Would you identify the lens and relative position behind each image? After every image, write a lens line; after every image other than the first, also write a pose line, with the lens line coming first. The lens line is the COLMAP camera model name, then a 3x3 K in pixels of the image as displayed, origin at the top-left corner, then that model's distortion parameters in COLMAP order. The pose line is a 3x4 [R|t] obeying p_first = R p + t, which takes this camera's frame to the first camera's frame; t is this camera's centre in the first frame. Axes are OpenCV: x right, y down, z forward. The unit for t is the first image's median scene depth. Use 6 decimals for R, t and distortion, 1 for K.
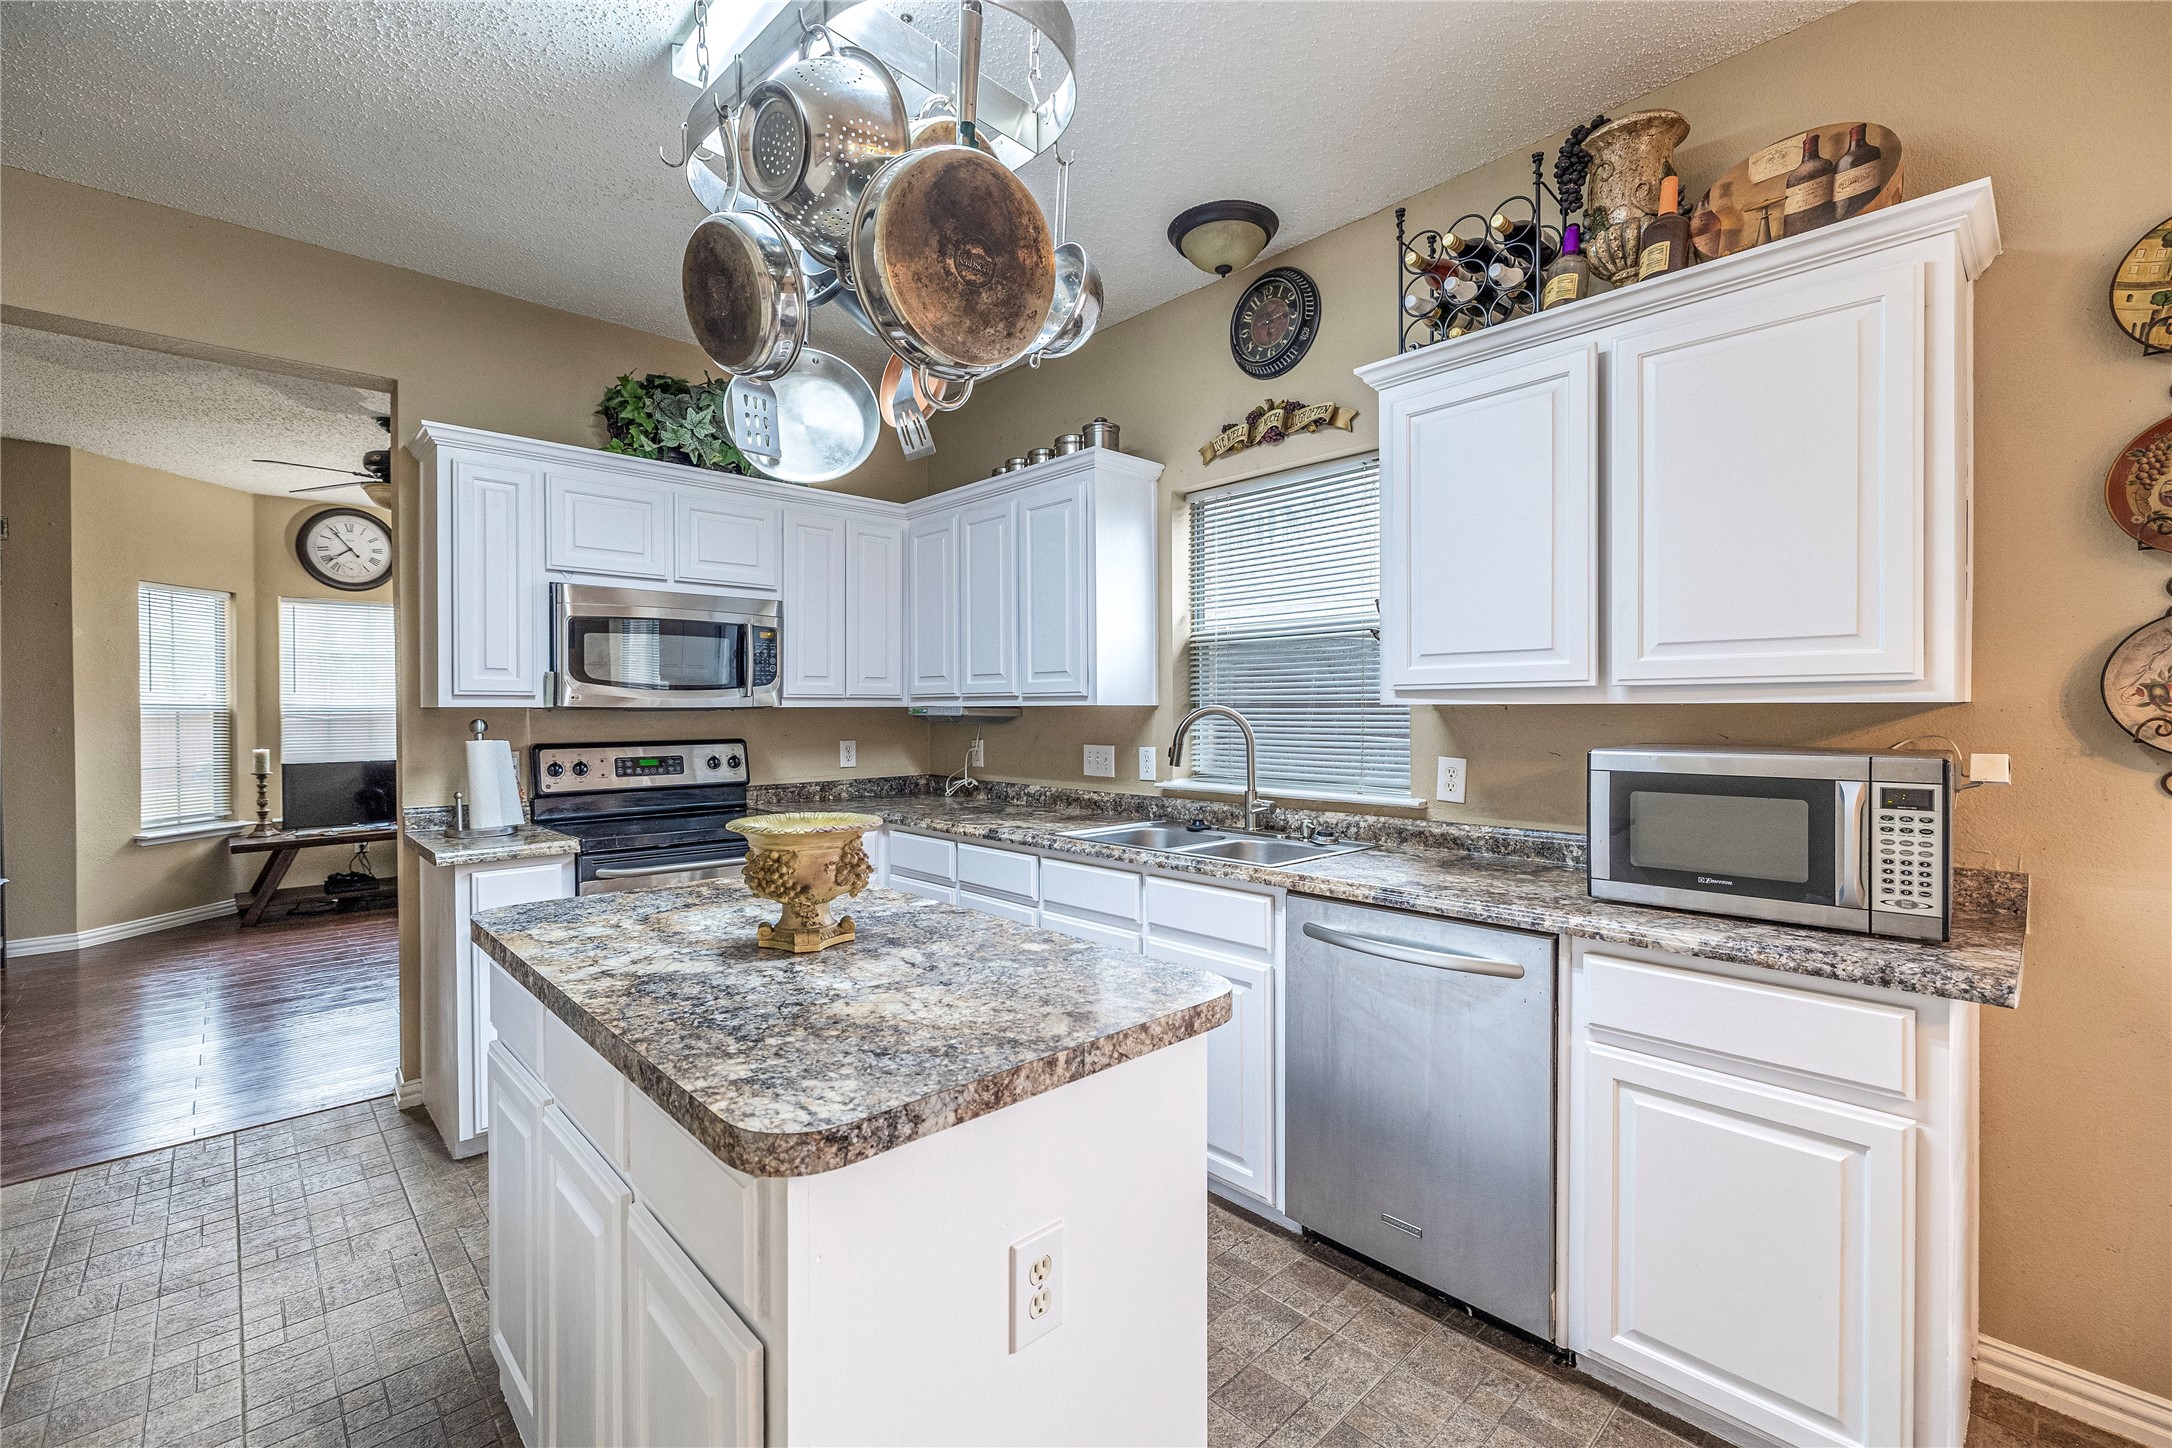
lens RADIAL K [[931.8, 0, 1080.3], [0, 931.8, 717.6], [0, 0, 1]] dist [0.000036, 0.000961]
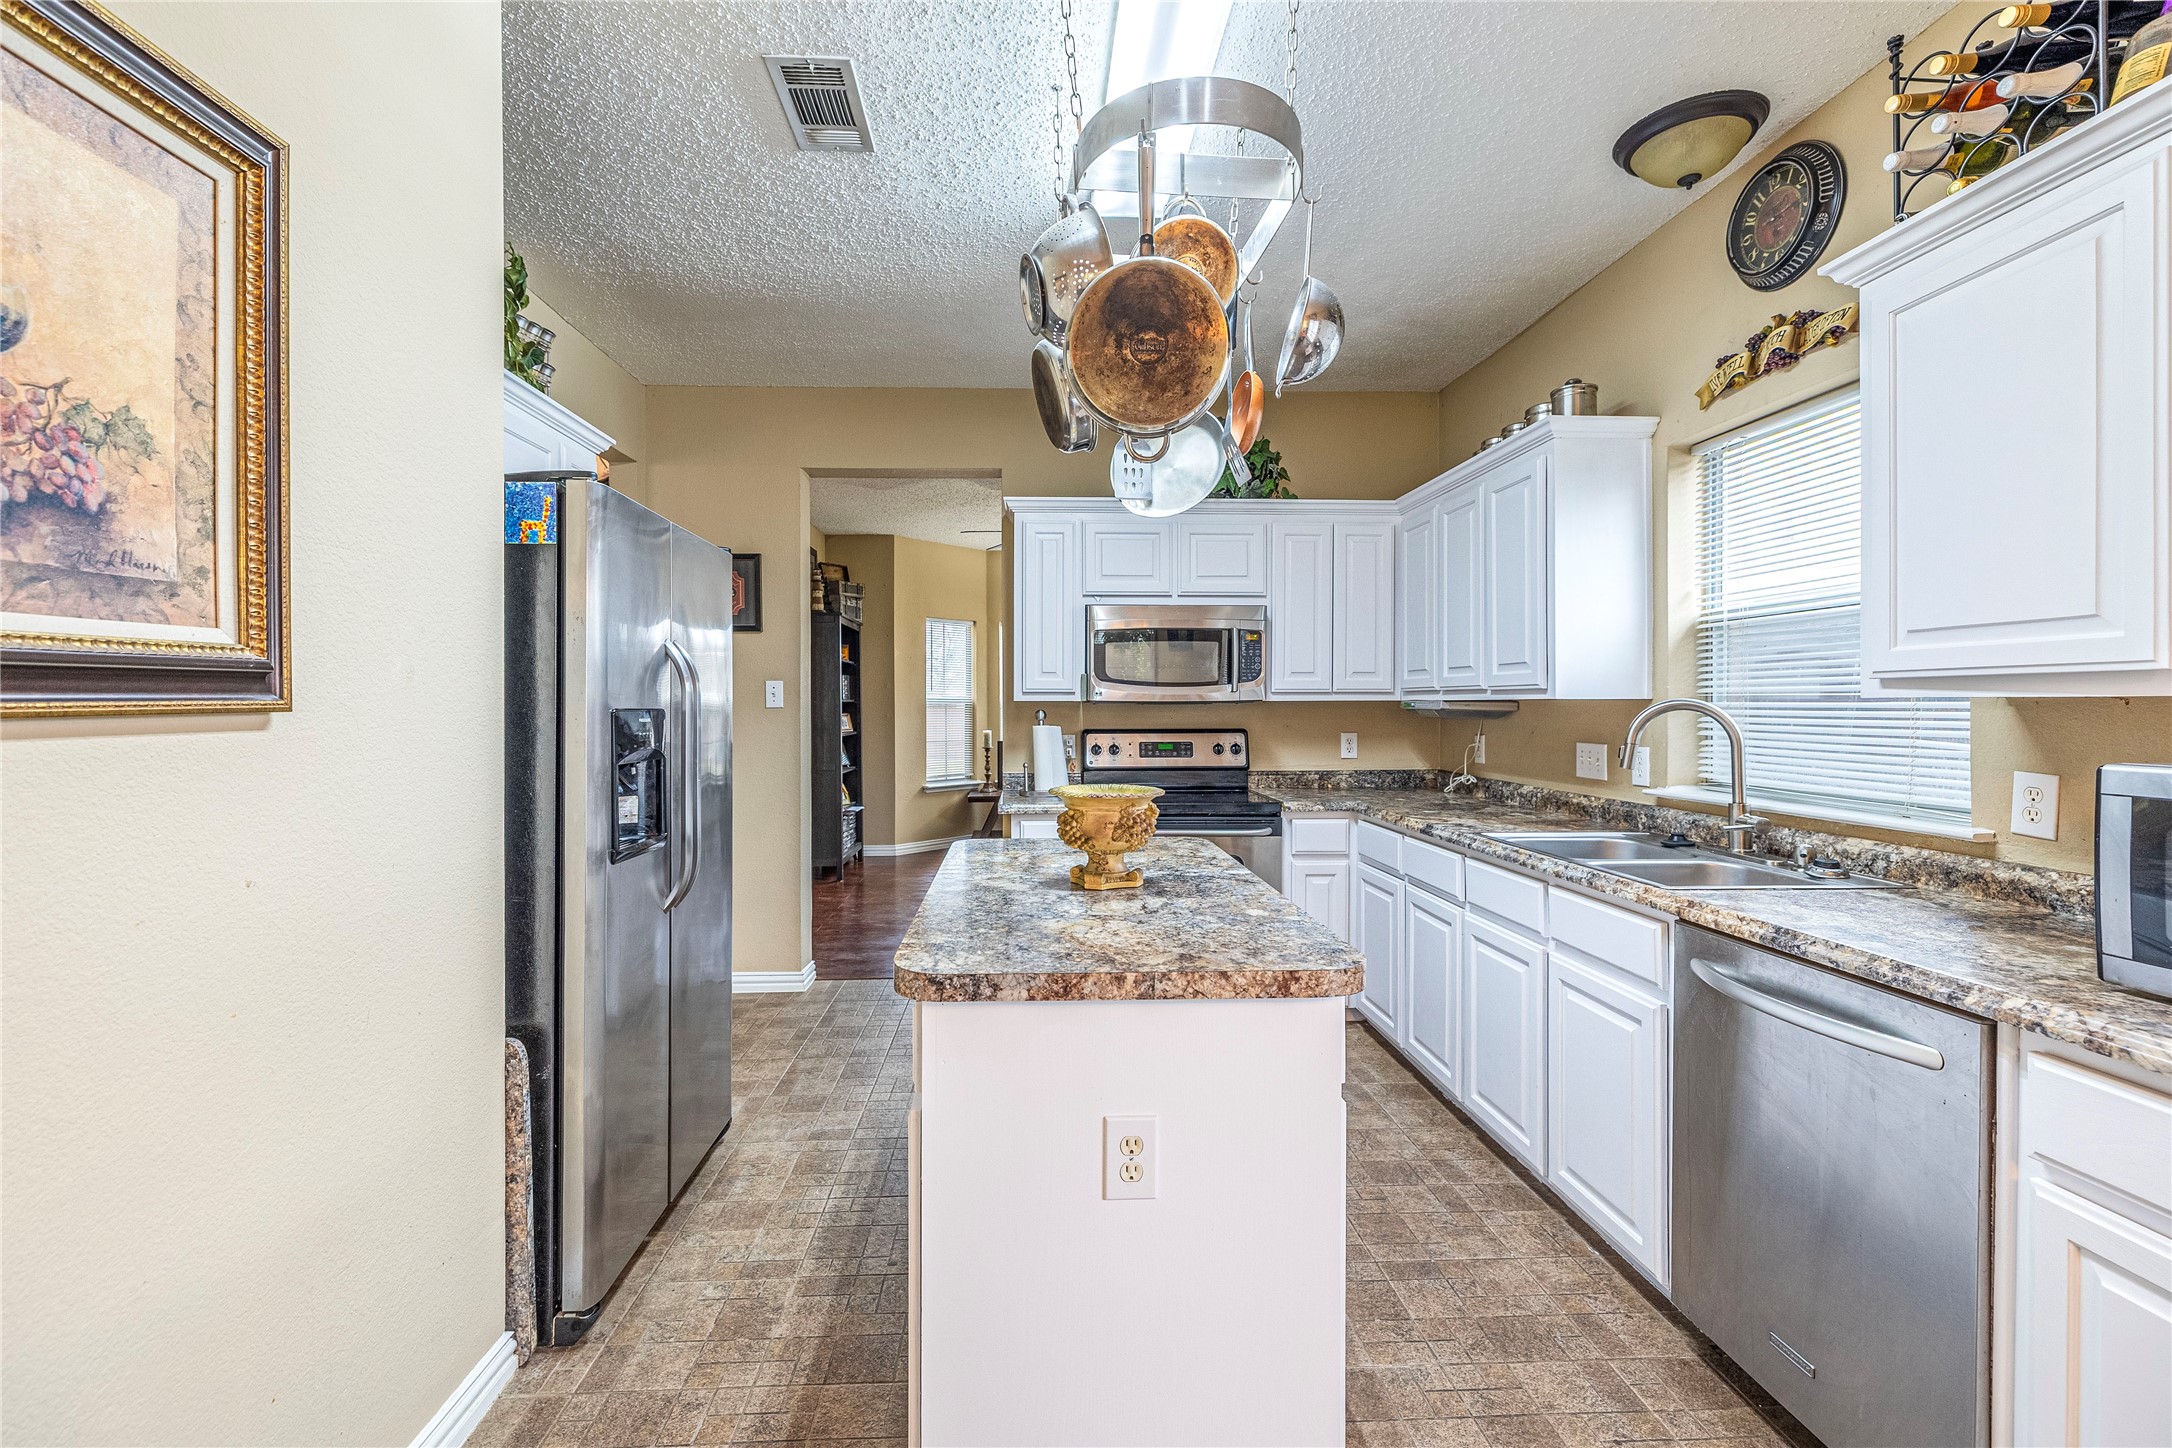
lens RADIAL K [[931.8, 0, 1048.5], [0, 931.8, 710.4], [0, 0, 1]] dist [0.000036, 0.000961]
pose [[0.750698, 0.006242, -0.660616, 0.257931], [-0.006613, 0.999976, 0.001933, -0.000370], [0.660612, 0.002917, 0.750722, -0.010092]]
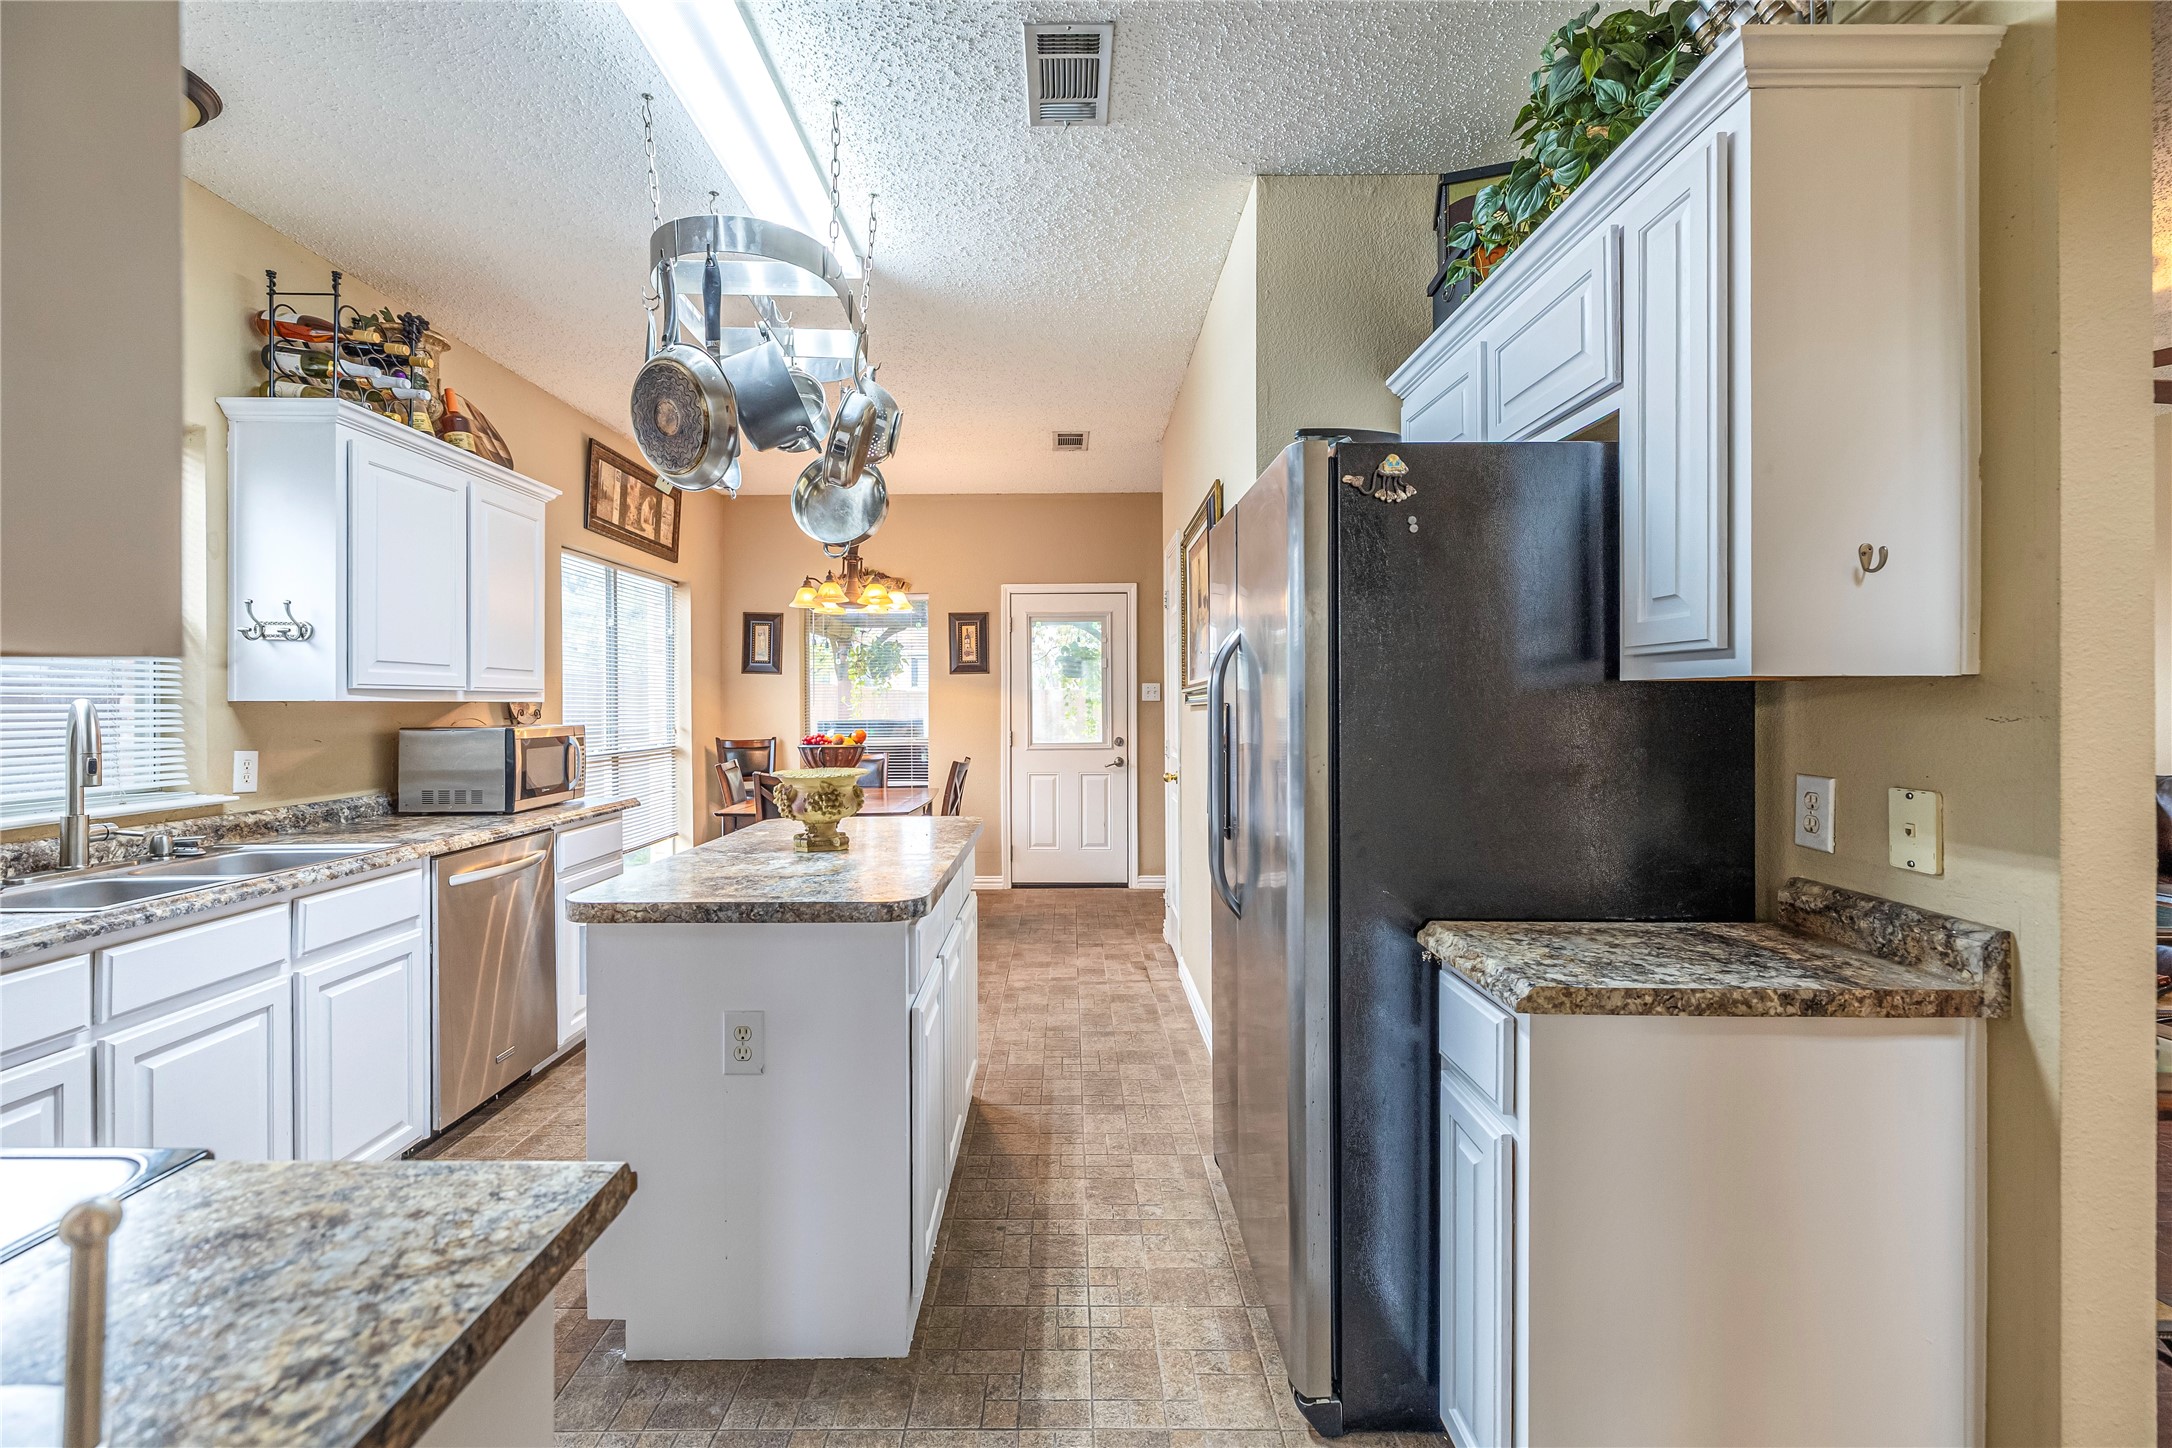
lens RADIAL K [[931.8, 0, 1084.3], [0, 931.8, 708.3], [0, 0, 1]] dist [0.000036, 0.000961]
pose [[-0.740380, 0.003902, 0.672177, -0.873265], [0.012949, 0.999880, 0.008459, -0.002359], [-0.672064, 0.014967, -0.740342, 0.967178]]
